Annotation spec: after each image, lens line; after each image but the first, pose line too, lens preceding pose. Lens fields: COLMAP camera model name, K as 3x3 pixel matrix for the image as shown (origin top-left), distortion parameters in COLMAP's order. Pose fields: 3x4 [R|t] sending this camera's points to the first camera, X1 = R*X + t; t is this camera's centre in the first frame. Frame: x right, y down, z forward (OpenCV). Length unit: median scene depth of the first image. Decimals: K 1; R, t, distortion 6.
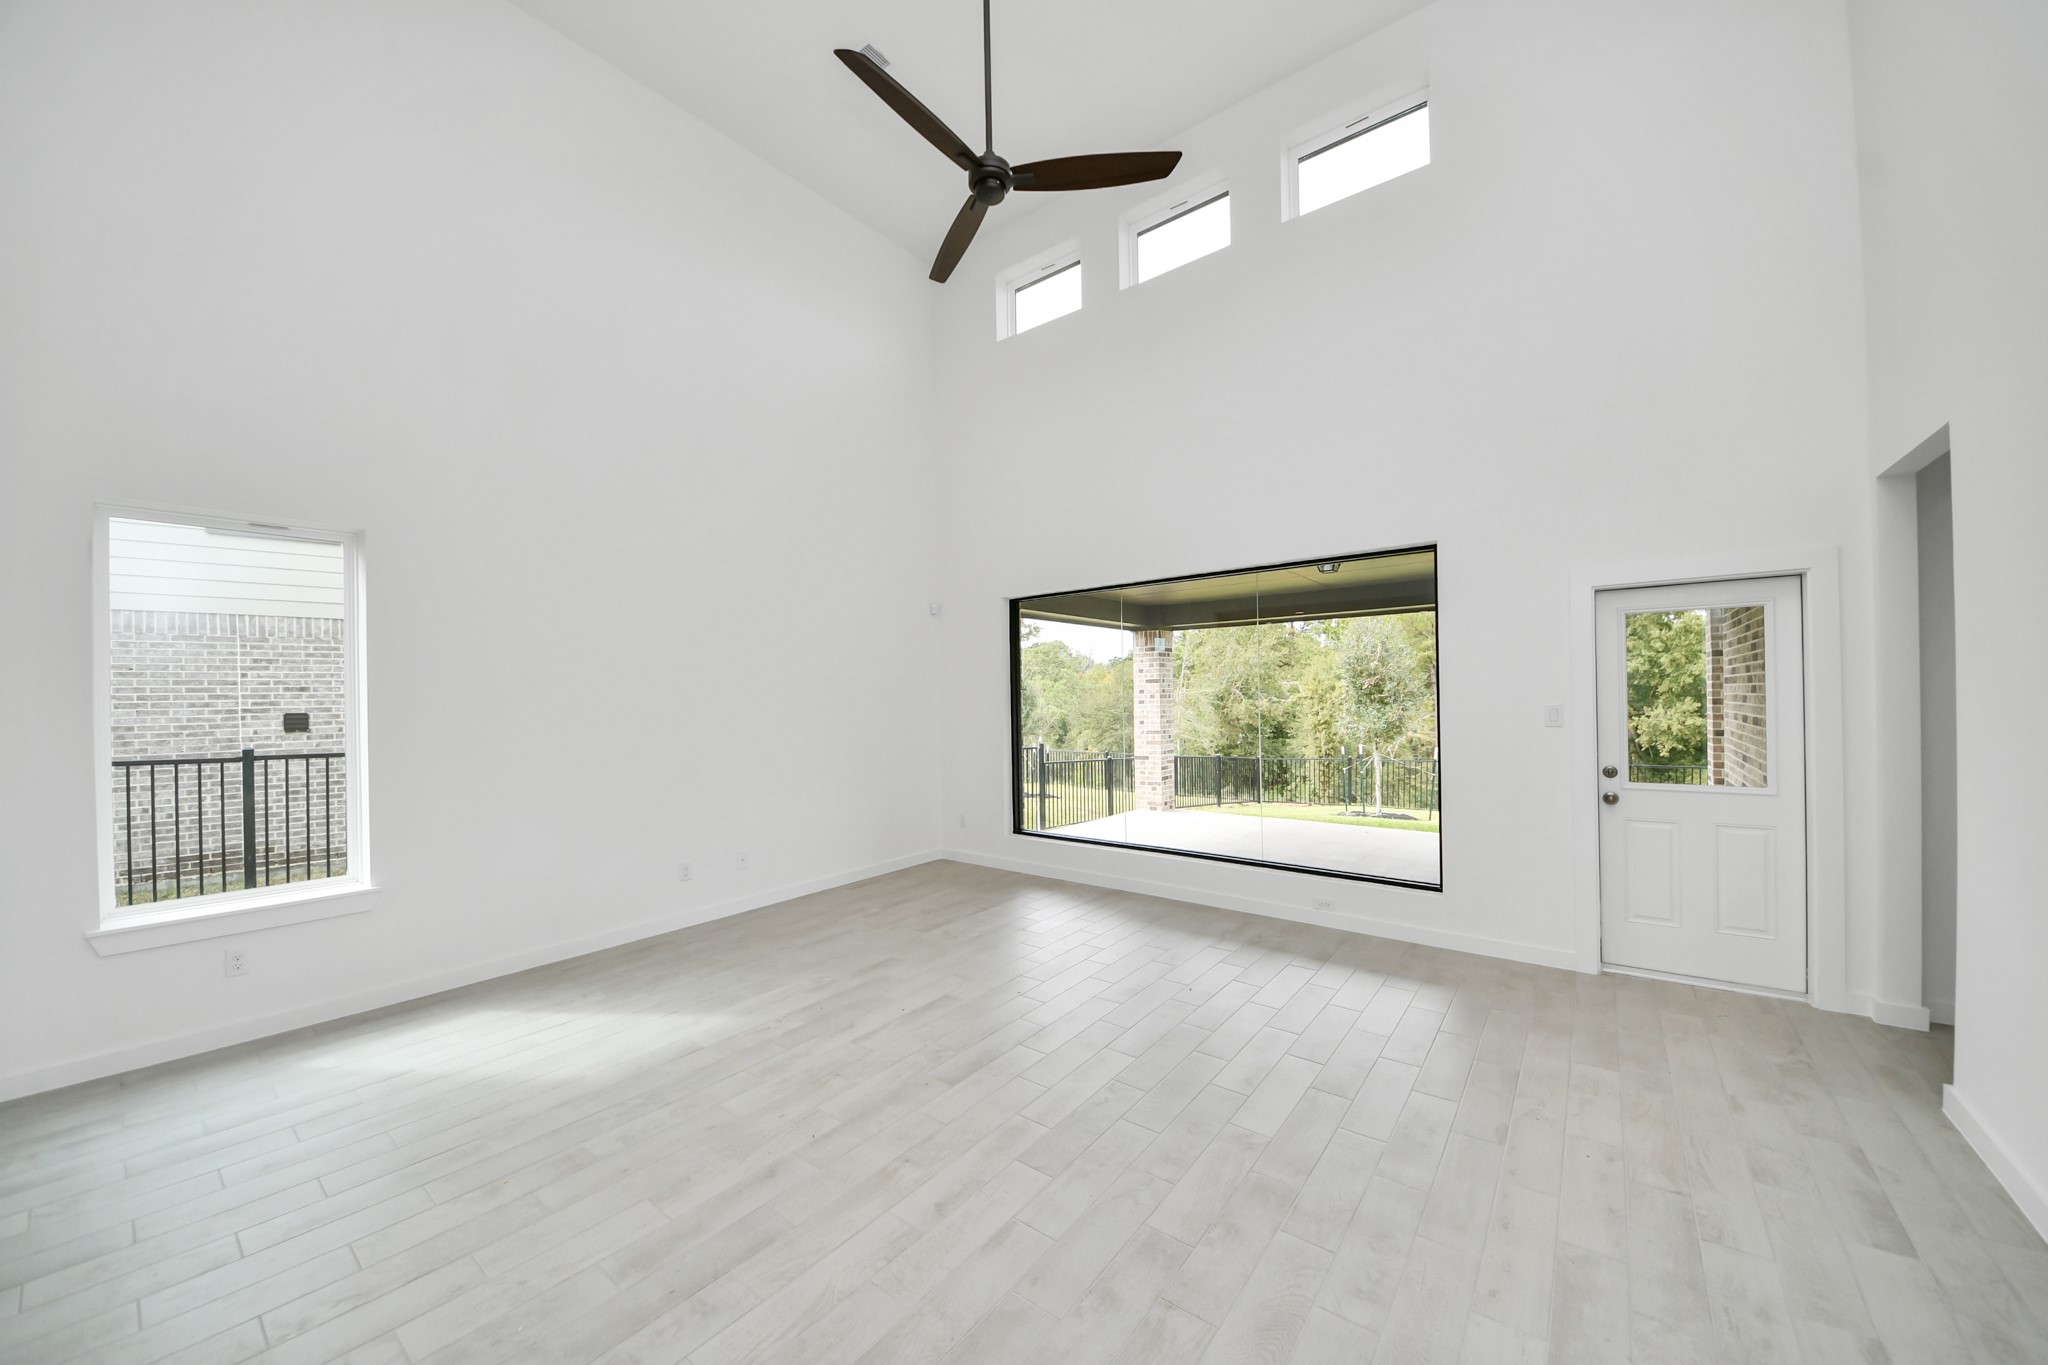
lens RADIAL K [[737.6, 0, 1032.4], [0, 737.6, 698.3], [0, 0, 1]] dist [0.009921, -0.009194]
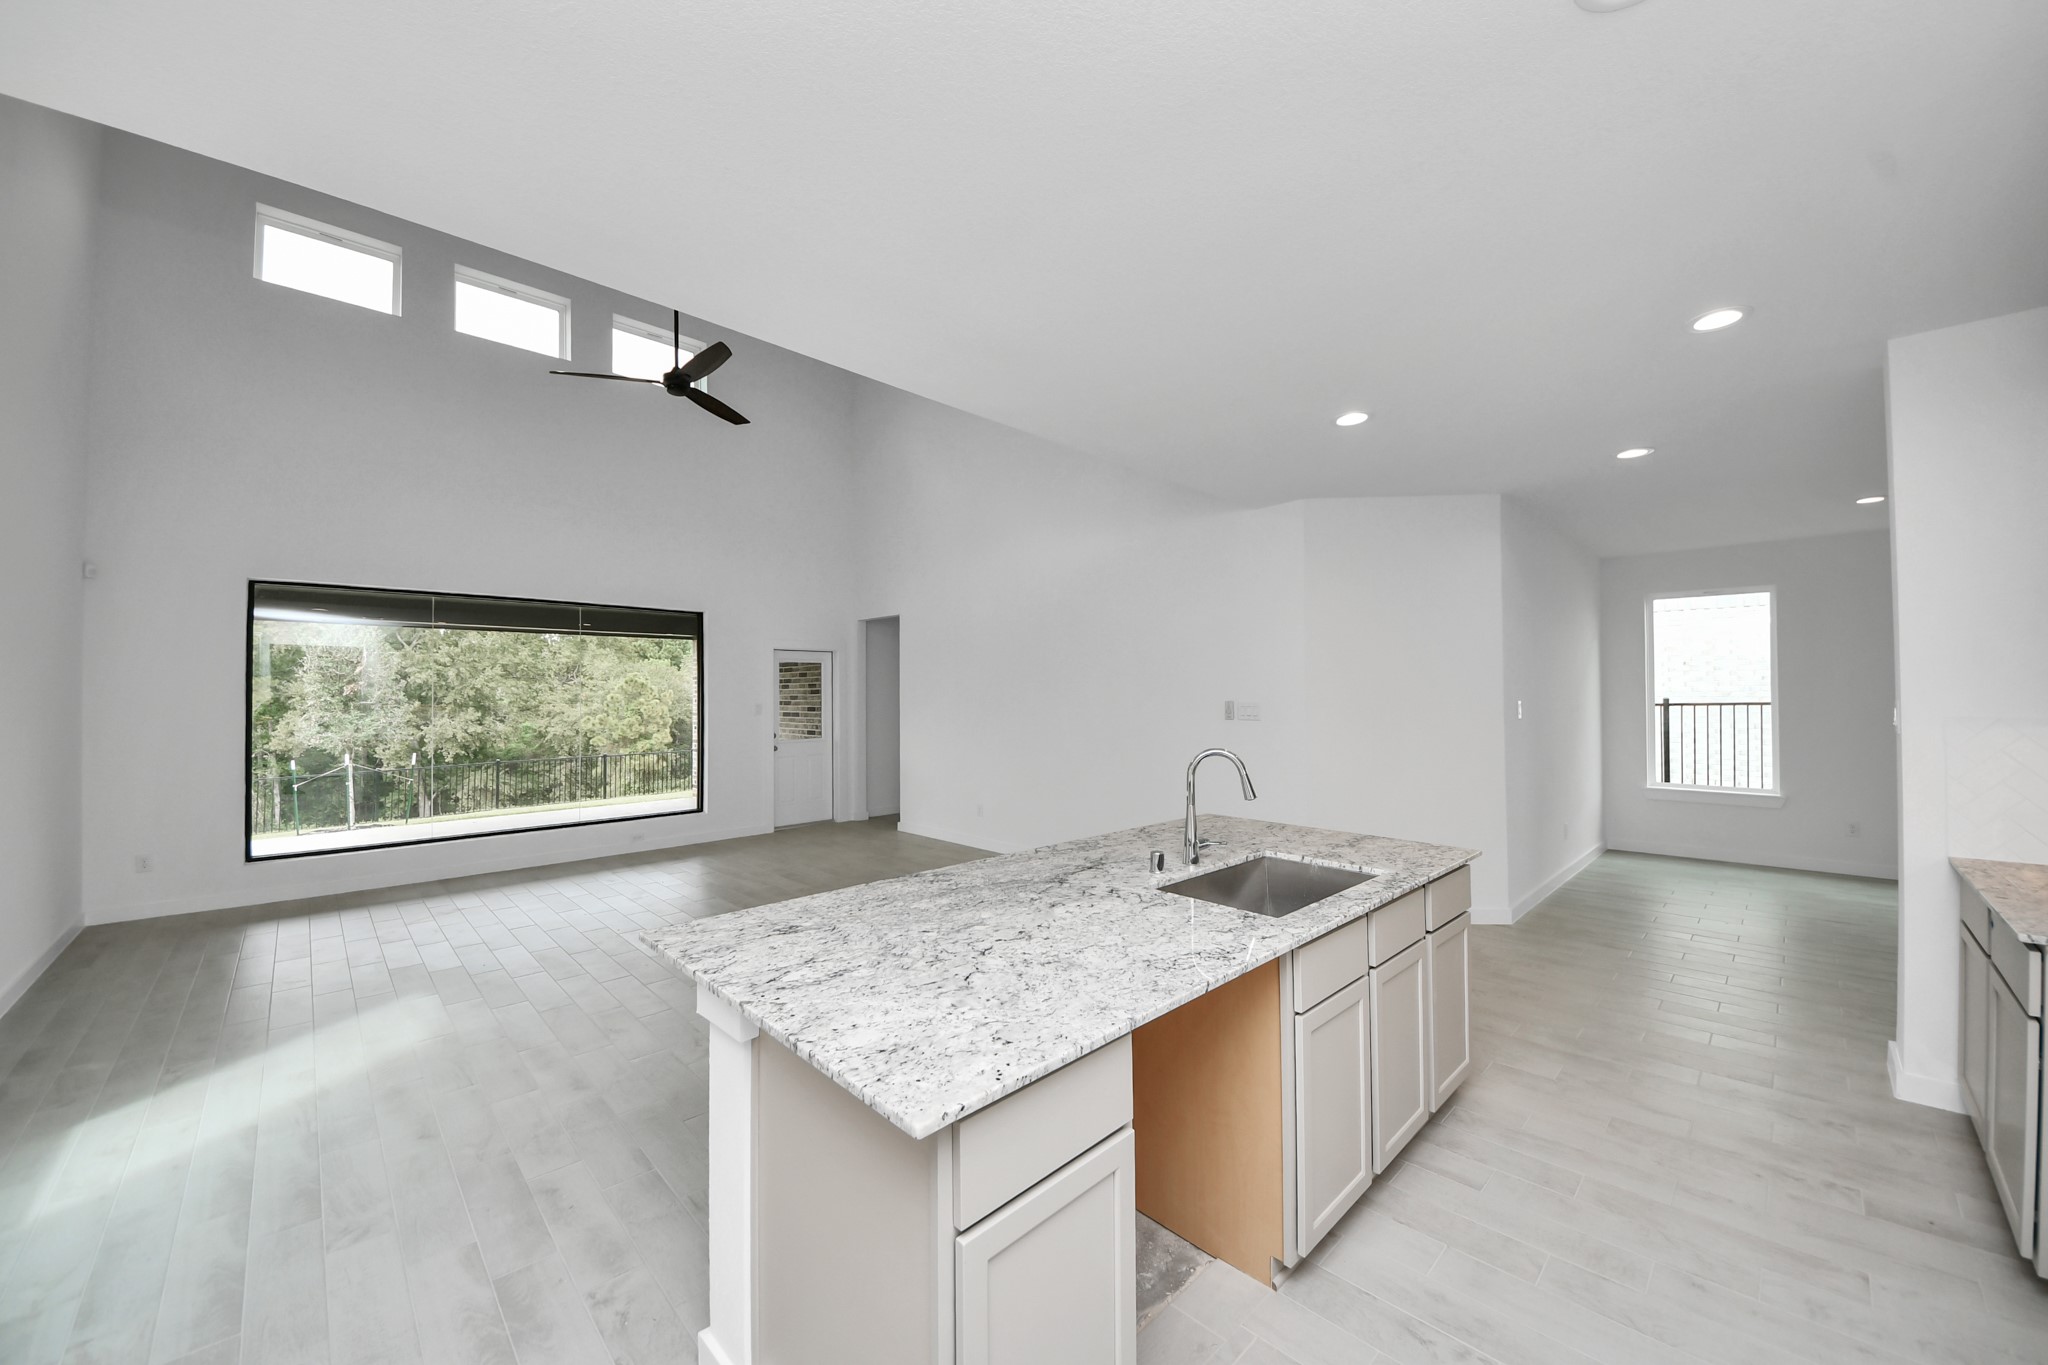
lens RADIAL K [[737.6, 0, 1015.9], [0, 737.6, 669.1], [0, 0, 1]] dist [0.009921, -0.009194]
pose [[0.158615, 0.049759, 0.986086, -1.005441], [0.005020, 0.998676, -0.051202, 0.018867], [-0.987328, 0.013072, 0.158156, -0.008054]]
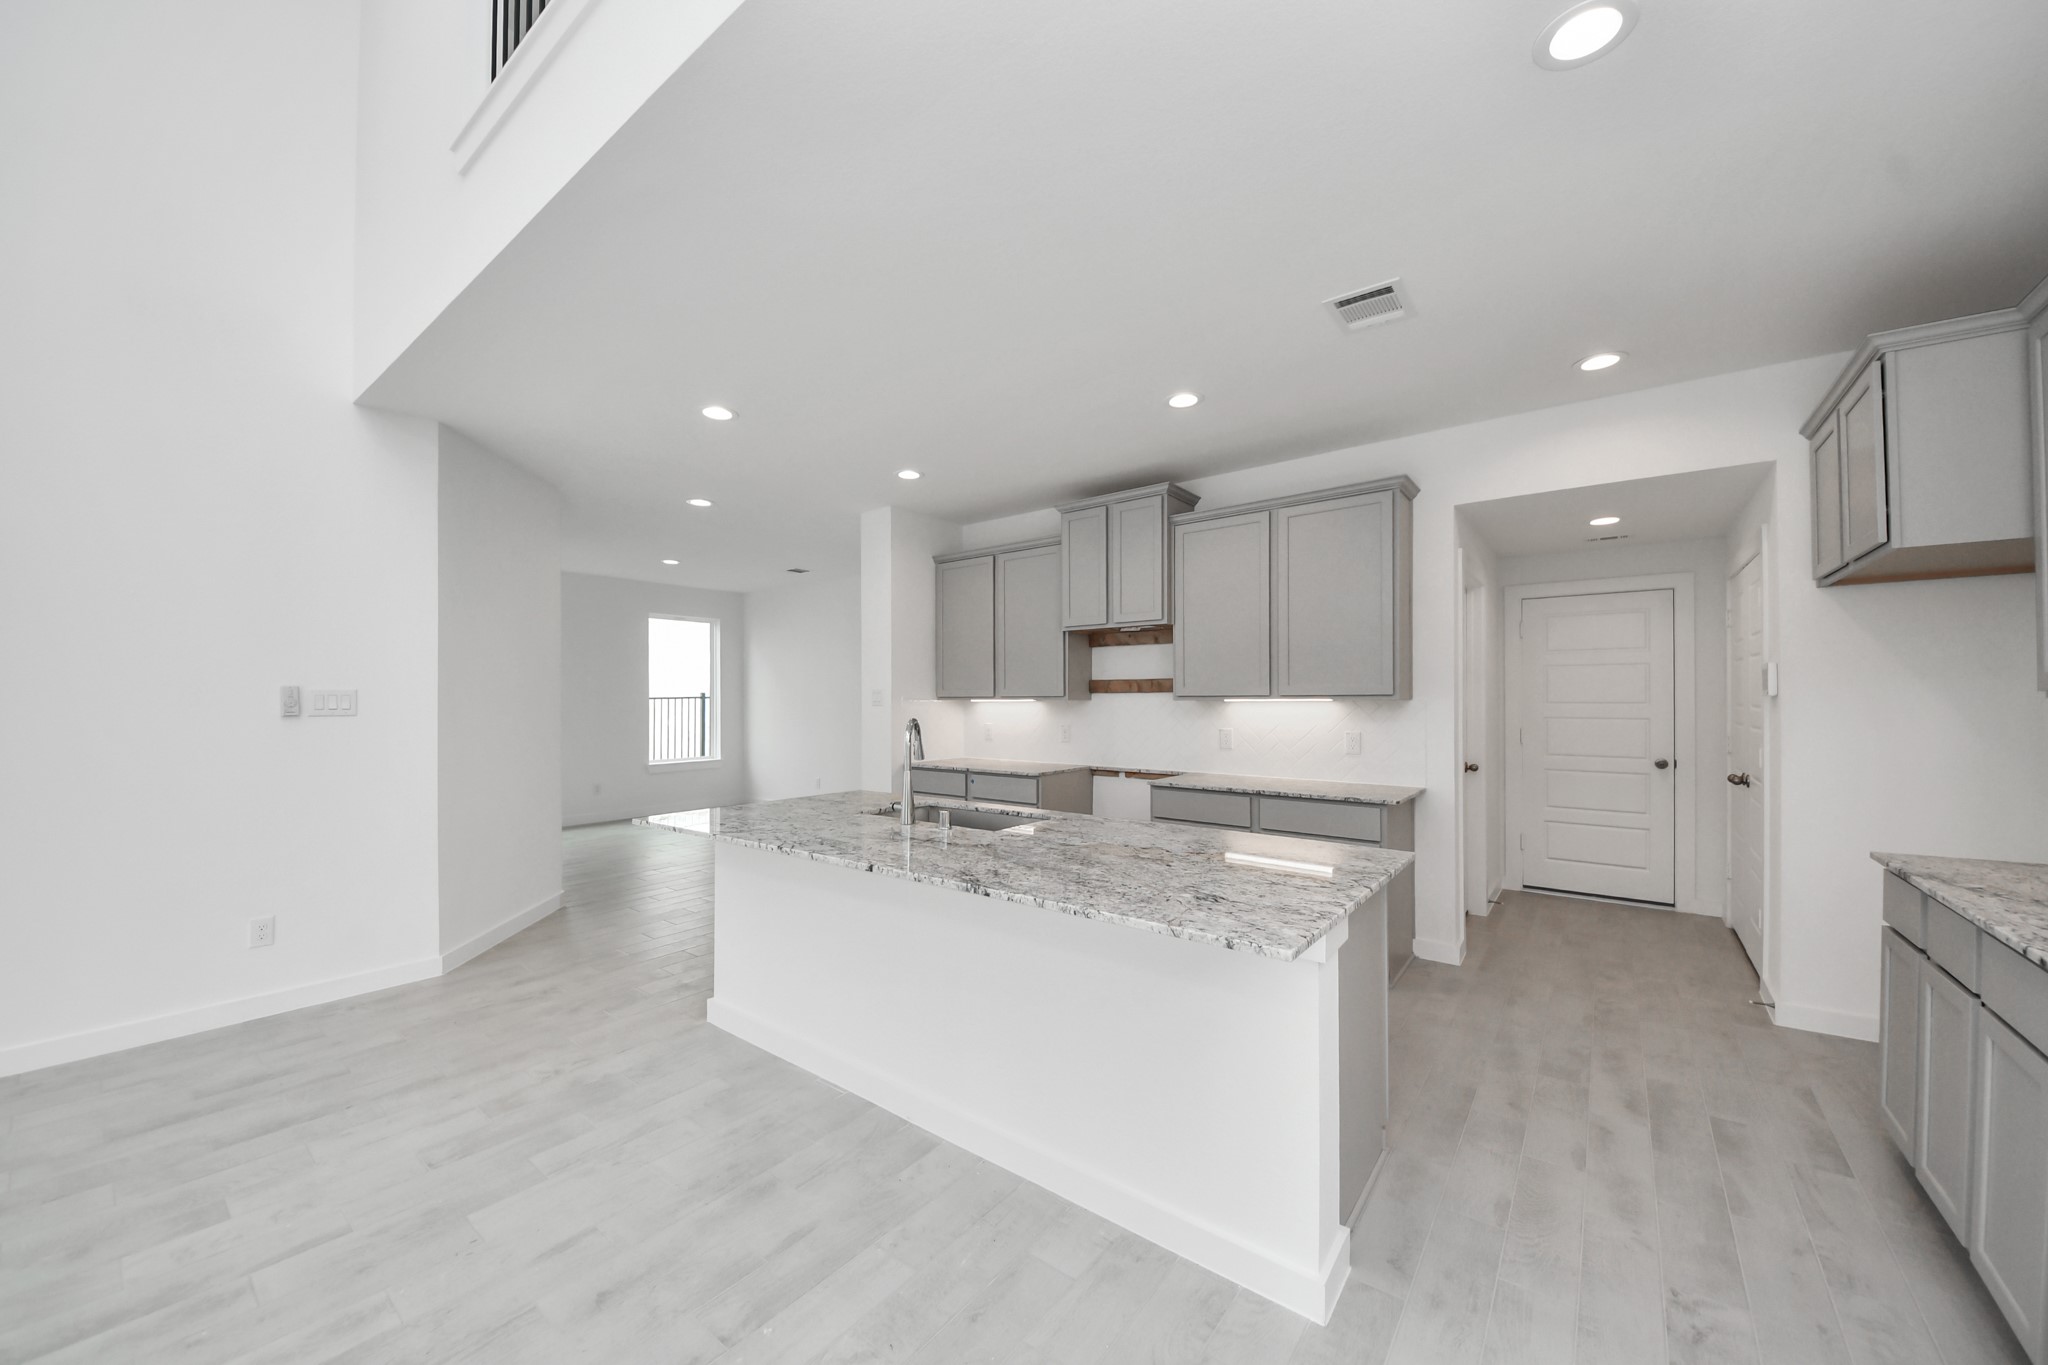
lens RADIAL K [[737.6, 0, 1021.6], [0, 737.6, 700.1], [0, 0, 1]] dist [0.009921, -0.009194]
pose [[-0.999642, 0.020387, 0.017347, -0.549822], [0.020498, 0.999770, 0.006257, 0.034461], [-0.017215, 0.006610, -0.999830, 0.535961]]
